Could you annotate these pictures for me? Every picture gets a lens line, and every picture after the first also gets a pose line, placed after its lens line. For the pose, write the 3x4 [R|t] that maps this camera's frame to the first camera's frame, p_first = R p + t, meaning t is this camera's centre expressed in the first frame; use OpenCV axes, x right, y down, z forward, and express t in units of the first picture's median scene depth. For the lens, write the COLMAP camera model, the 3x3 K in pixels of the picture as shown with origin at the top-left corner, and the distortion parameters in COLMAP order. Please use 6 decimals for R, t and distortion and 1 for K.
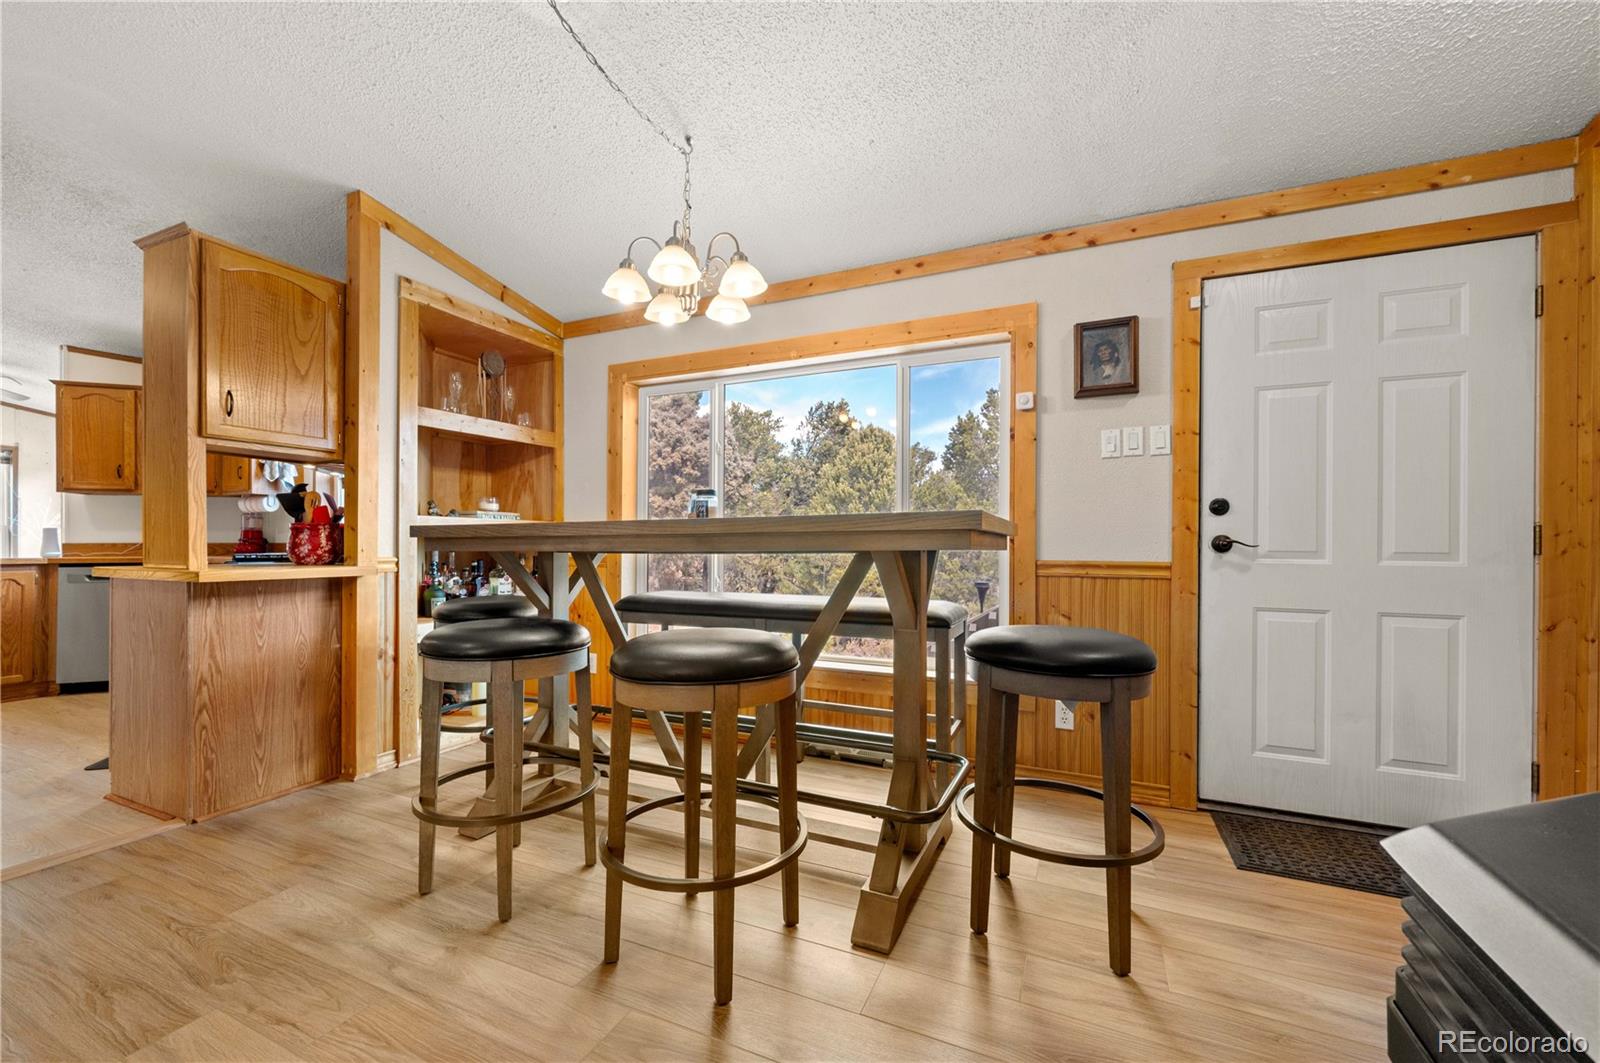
lens RADIAL K [[632.4, 0, 795.9], [0, 632.4, 541.2], [0, 0, 1]] dist [0.002019, -0.000689]
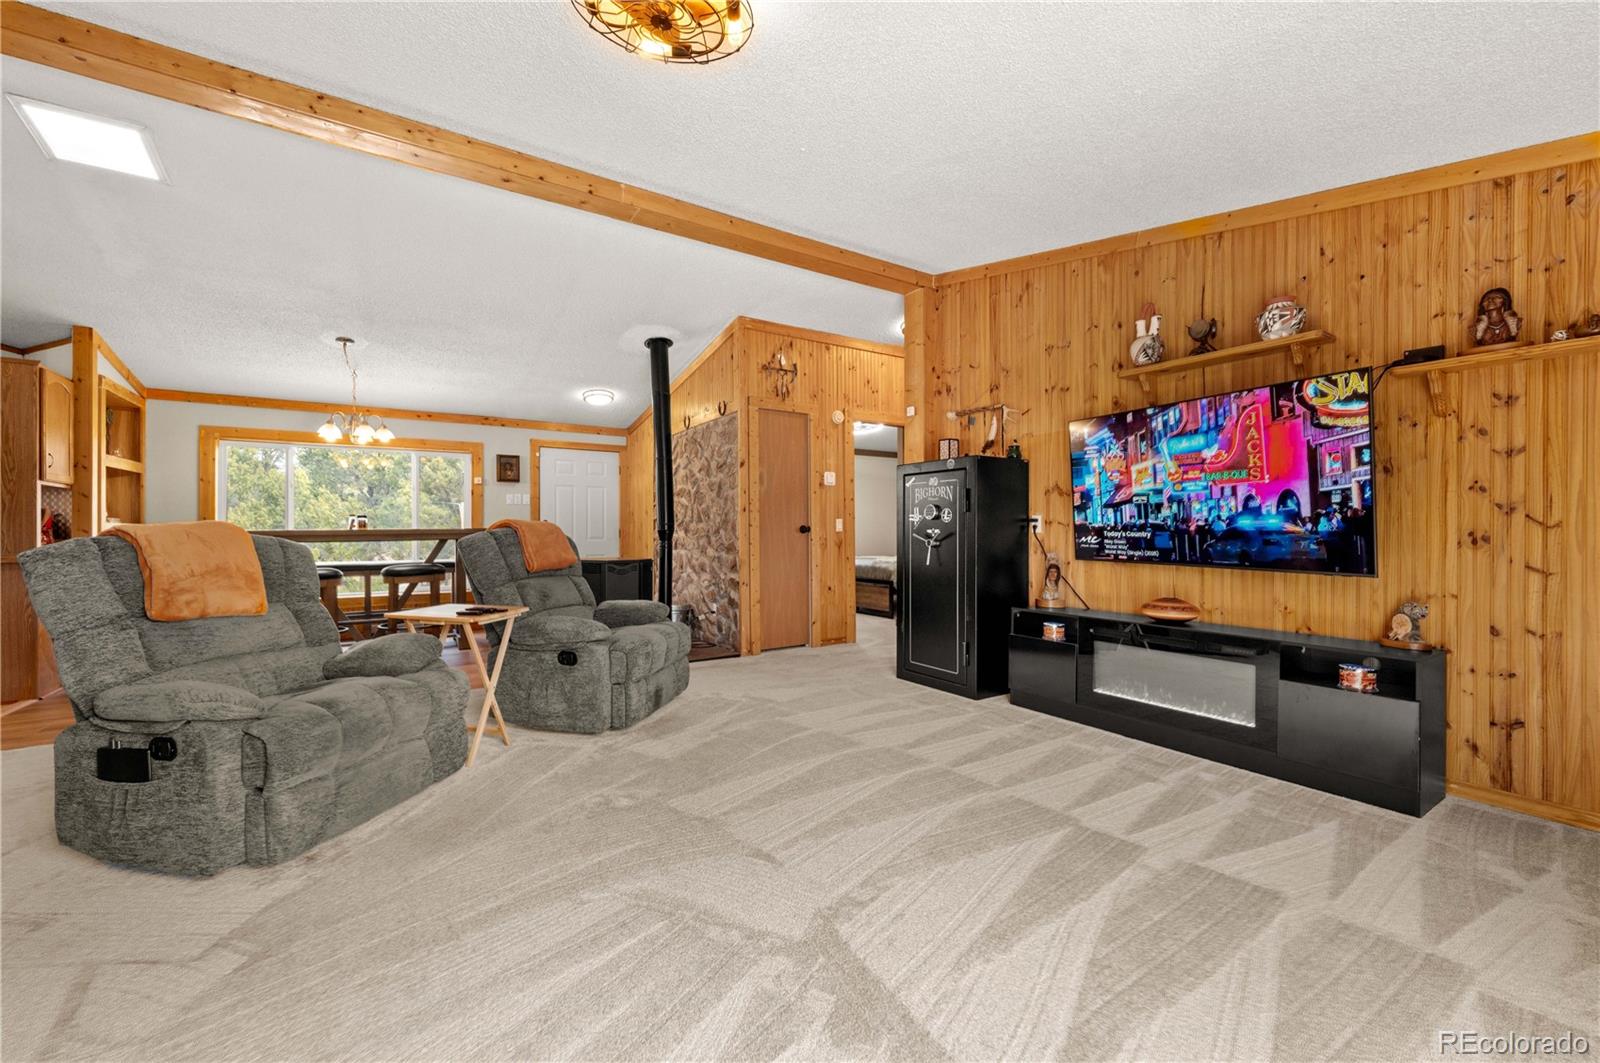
lens RADIAL K [[632.4, 0, 794.9], [0, 632.4, 529.7], [0, 0, 1]] dist [0.002019, -0.000689]
pose [[0.541851, -0.002868, 0.840470, -1.090742], [0.005638, 0.999984, -0.000223, -0.012566], [-0.840456, 0.004859, 0.541858, -1.463660]]
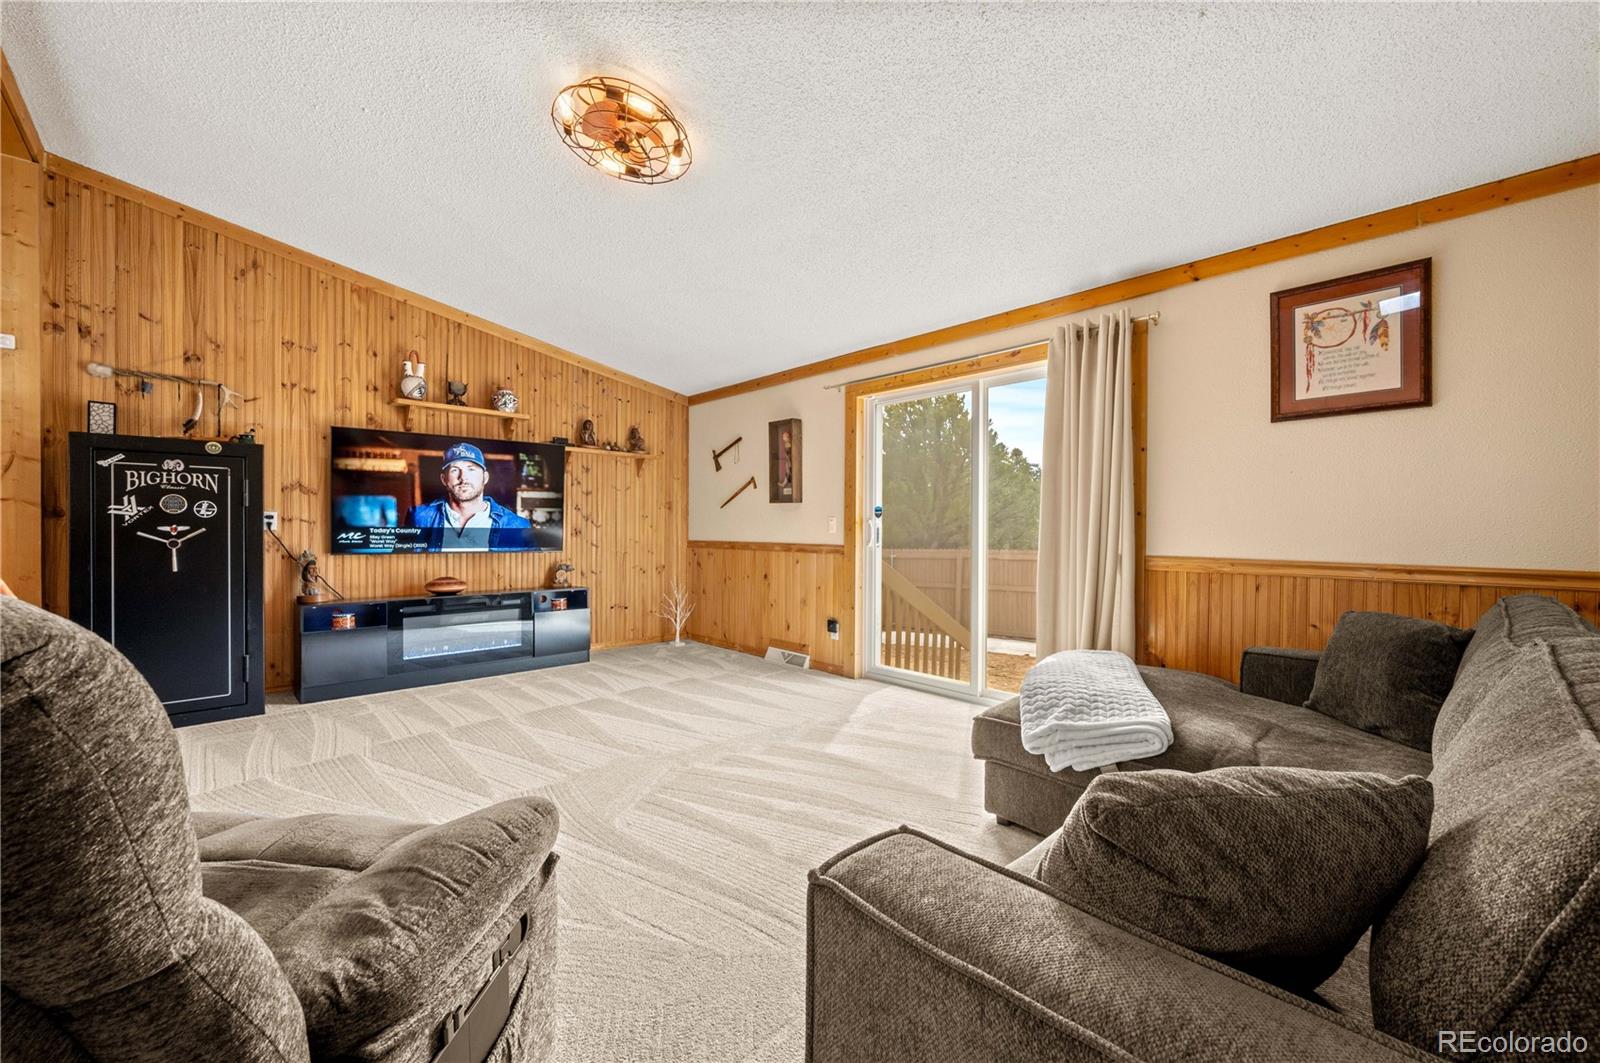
lens RADIAL K [[632.4, 0, 798.8], [0, 632.4, 530.1], [0, 0, 1]] dist [0.002019, -0.000689]
pose [[-0.924014, -0.007605, 0.382284, -1.180342], [-0.004165, 0.999943, 0.009826, -0.021584], [-0.382337, 0.007487, -0.923993, -0.243508]]
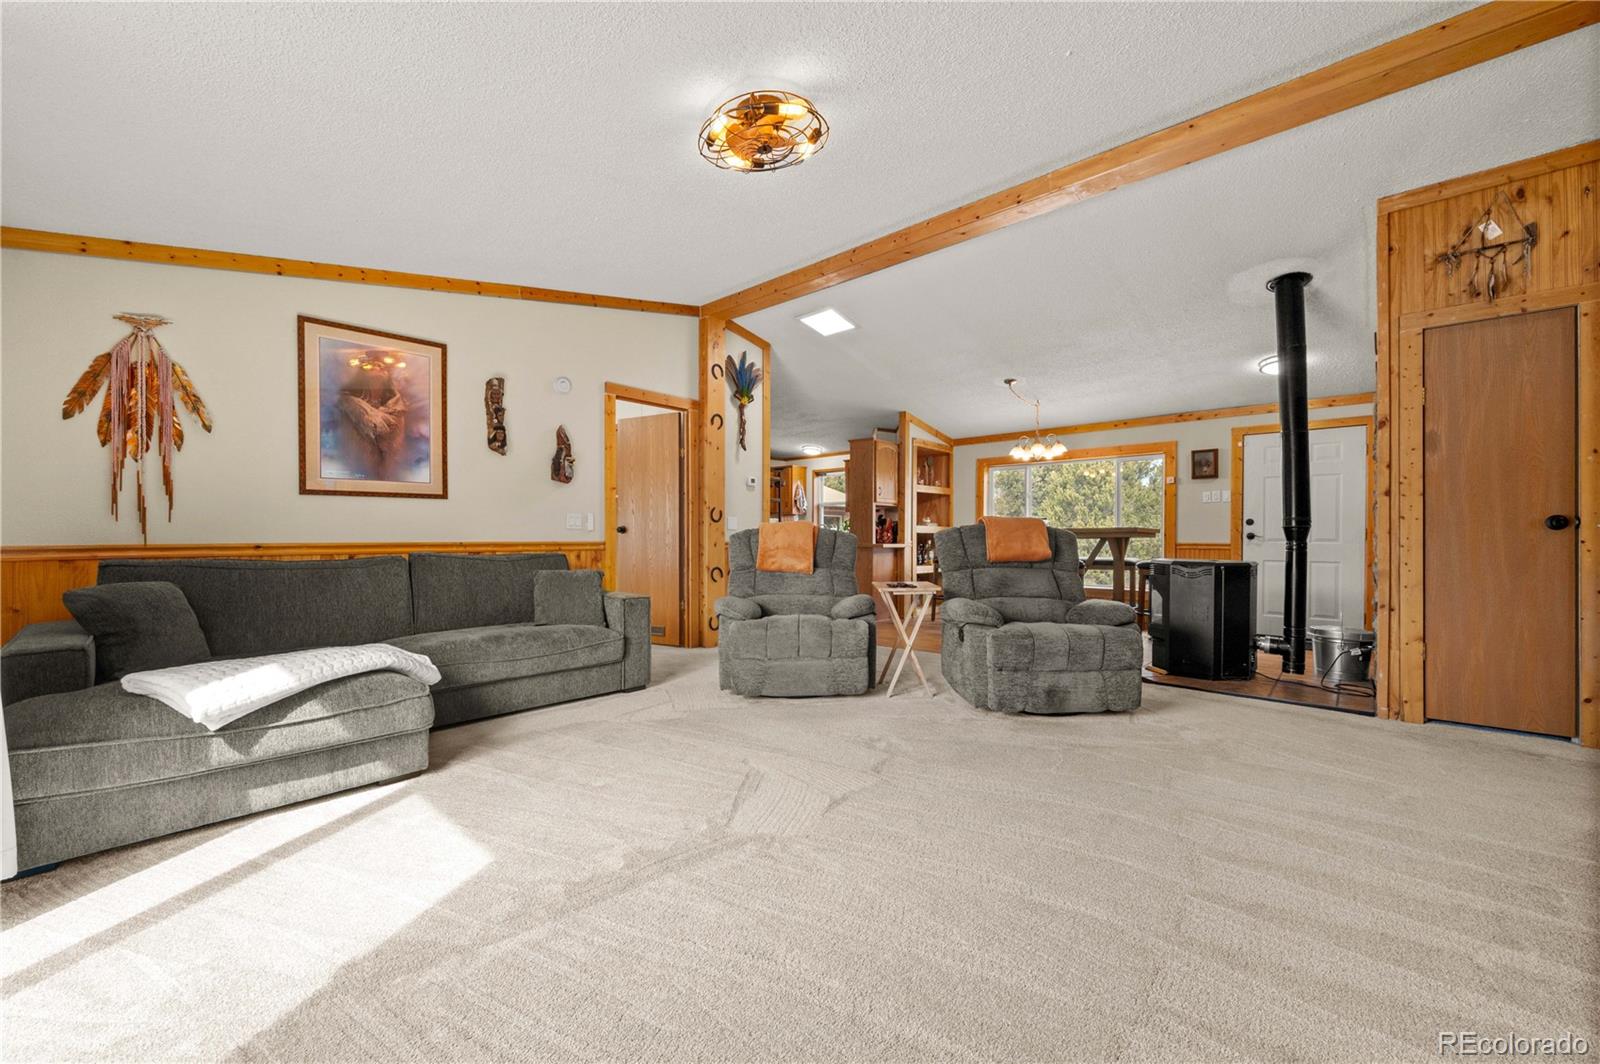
lens RADIAL K [[632.4, 0, 797.5], [0, 632.4, 543.6], [0, 0, 1]] dist [0.002019, -0.000689]
pose [[0.950834, 0.004996, -0.309662, -0.270120], [-0.002747, 0.999967, 0.007700, 0.018080], [0.309690, -0.006471, 0.950816, -1.848550]]
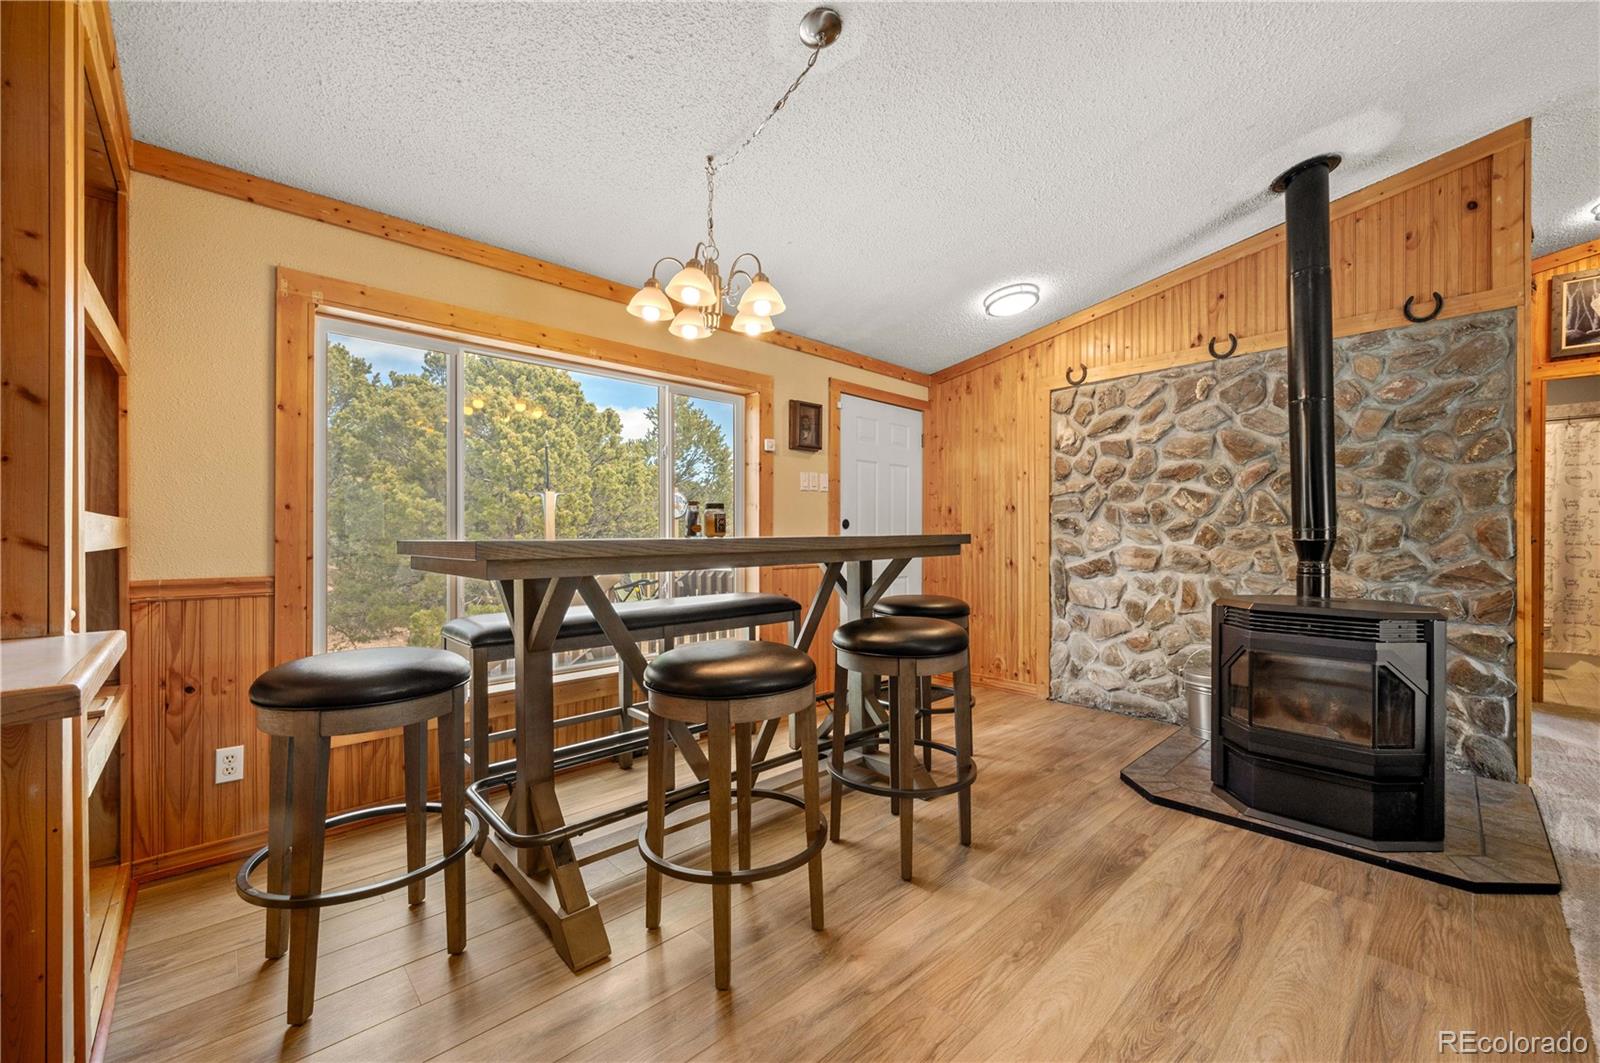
lens RADIAL K [[632.4, 0, 798.2], [0, 632.4, 534.0], [0, 0, 1]] dist [0.002019, -0.000689]
pose [[0.377427, -0.001889, 0.926037, -0.891928], [0.001025, 0.999998, 0.001622, -0.026653], [-0.926039, 0.000337, 0.377428, 0.406065]]
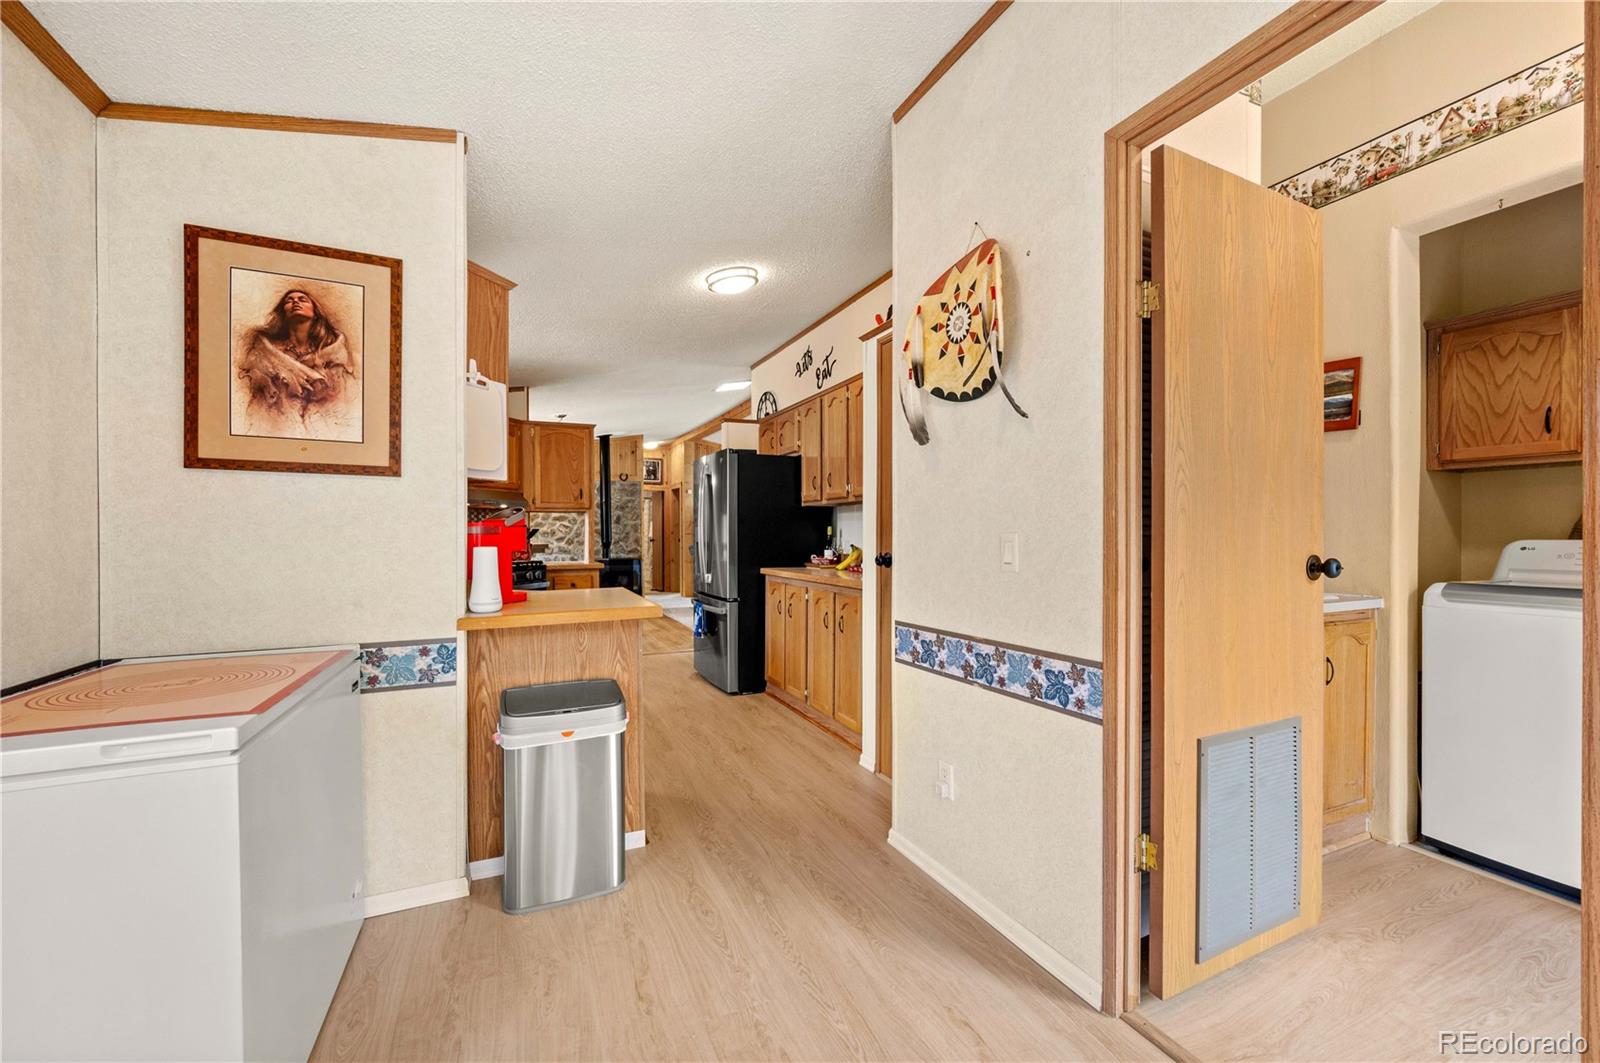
lens RADIAL K [[632.4, 0, 793.7], [0, 632.4, 536.9], [0, 0, 1]] dist [0.002019, -0.000689]
pose [[-0.750794, 0.001926, 0.660534, -2.818780], [0.005248, 0.999982, 0.003049, -0.048280], [-0.660516, 0.005756, -0.750790, 2.042413]]
